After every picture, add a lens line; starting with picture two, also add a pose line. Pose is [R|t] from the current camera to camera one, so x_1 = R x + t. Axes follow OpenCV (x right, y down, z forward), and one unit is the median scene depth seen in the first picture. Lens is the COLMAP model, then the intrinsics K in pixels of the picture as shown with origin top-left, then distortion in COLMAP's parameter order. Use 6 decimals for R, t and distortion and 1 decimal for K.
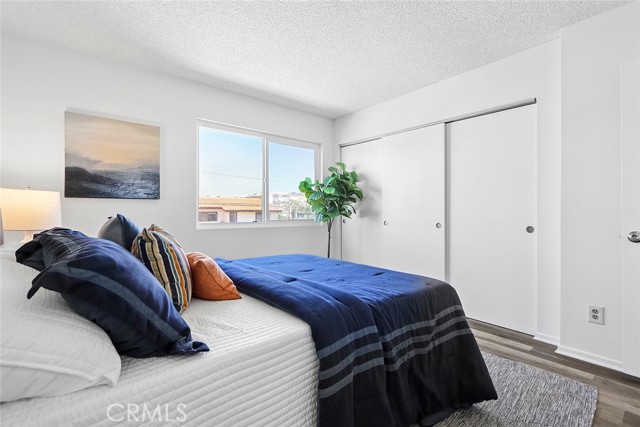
lens RADIAL K [[290.3, 0, 316.1], [0, 290.3, 213.5], [0, 0, 1]] dist [-0.000954, -0.000364]
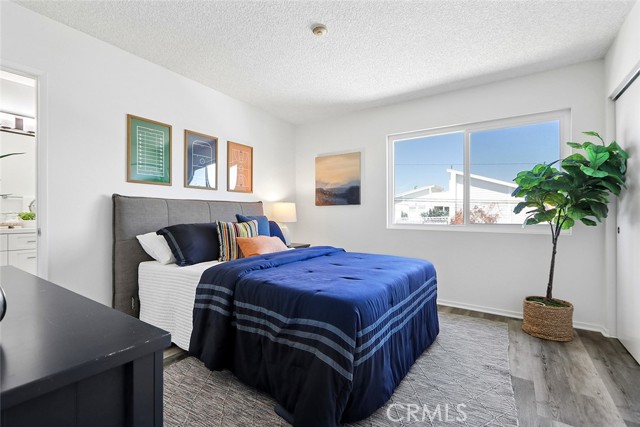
lens RADIAL K [[290.3, 0, 316.1], [0, 290.3, 213.5], [0, 0, 1]] dist [-0.000954, -0.000364]
pose [[0.283183, -0.010111, -0.959013, 0.712519], [-0.007569, 0.999890, -0.012777, 0.011949], [0.959036, 0.010877, 0.283075, 0.420178]]
